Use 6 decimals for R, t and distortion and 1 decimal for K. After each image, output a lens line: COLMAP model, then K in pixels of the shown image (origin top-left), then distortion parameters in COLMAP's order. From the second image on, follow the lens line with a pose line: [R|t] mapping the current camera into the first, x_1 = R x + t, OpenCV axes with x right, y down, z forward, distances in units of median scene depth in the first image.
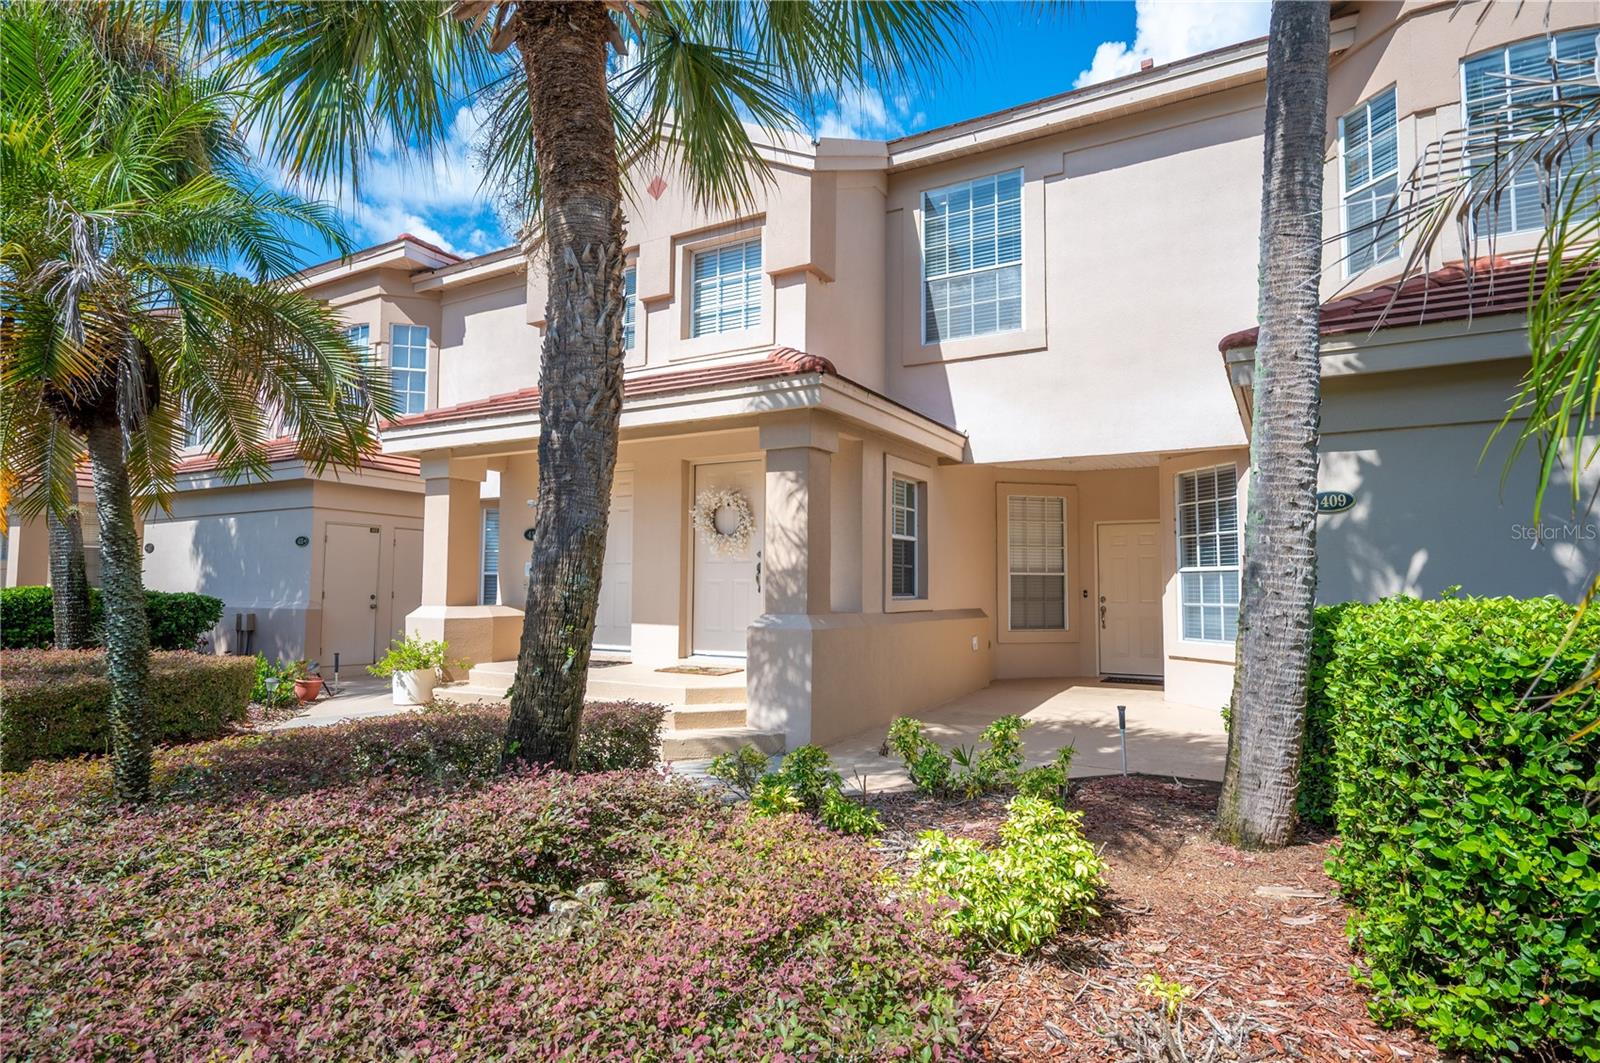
lens RADIAL K [[889.3, 0, 801.7], [0, 889.3, 536.1], [0, 0, 1]] dist [0.031529, 0.003262]
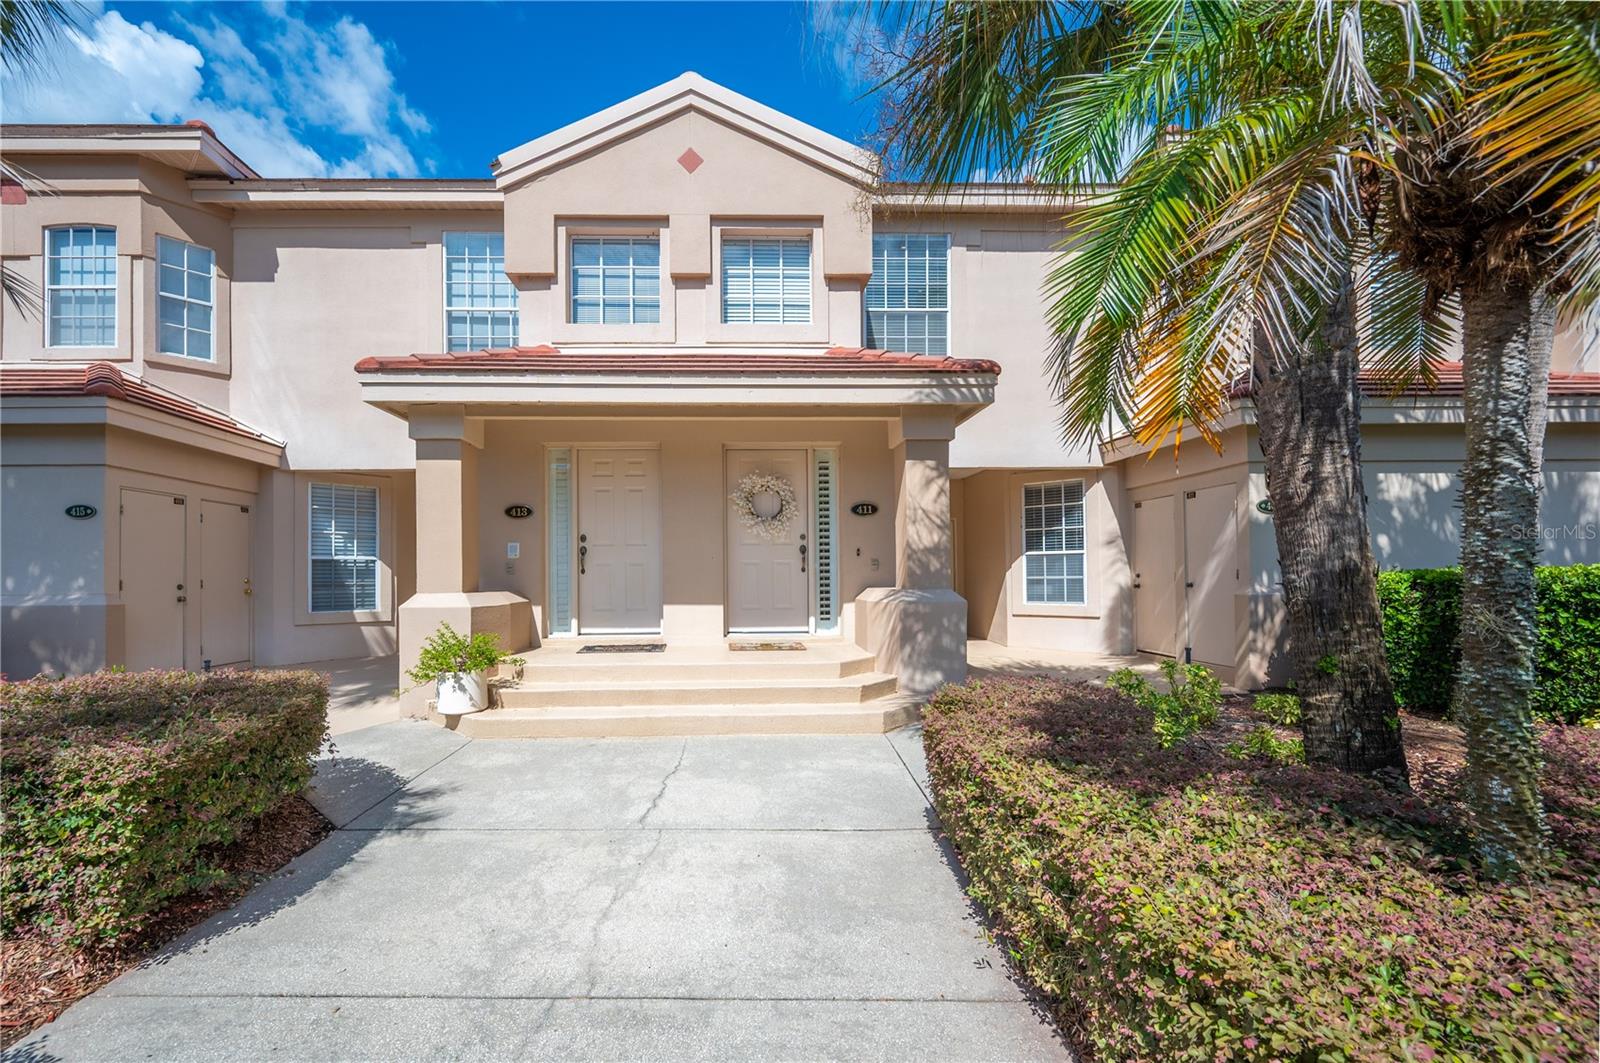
lens RADIAL K [[690.8, 0, 752.9], [0, 690.8, 570.9], [0, 0, 1]] dist [0.003517, 0.000562]
pose [[0.841696, -0.010329, 0.539852, -0.537036], [-0.018998, 0.998631, 0.048726, 0.021733], [-0.539617, -0.051269, 0.840348, 0.313620]]
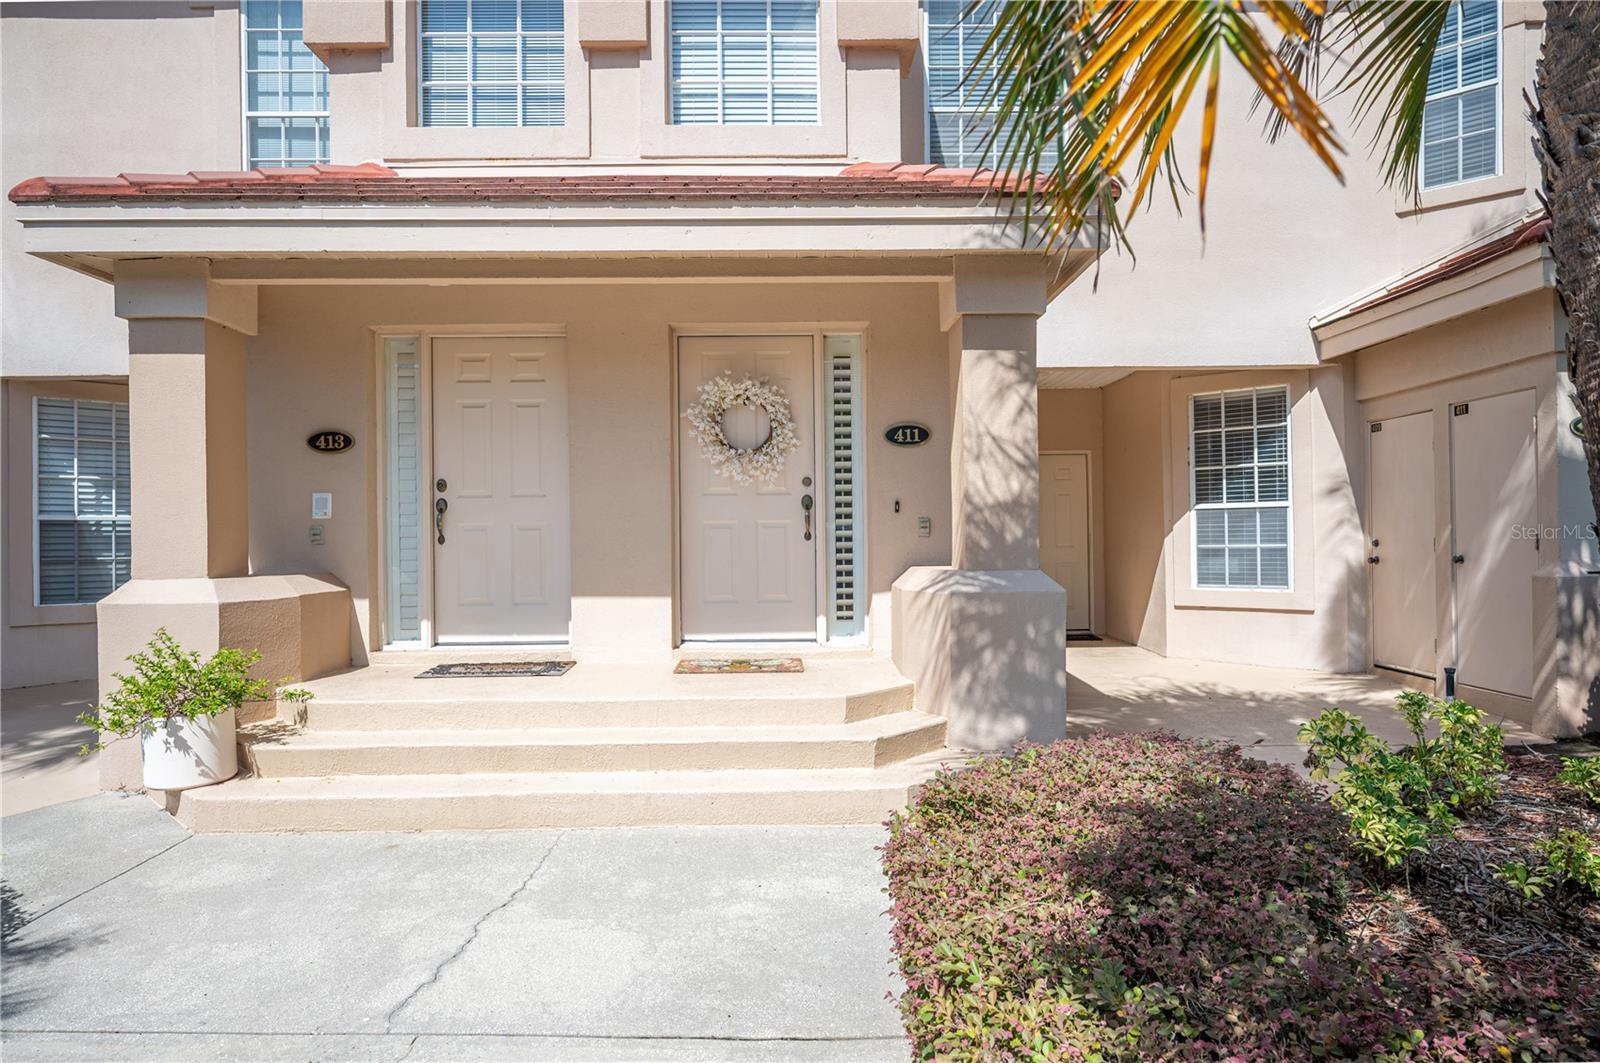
lens RADIAL K [[1023.7, 0, 813.1], [0, 1023.7, 541.9], [0, 0, 1]] dist [-0.004732, 0.005001]
pose [[0.850674, -0.016505, 0.525434, -0.424023], [-0.016749, 0.998149, 0.058470, 0.019880], [-0.525426, -0.058539, 0.848823, 0.349616]]
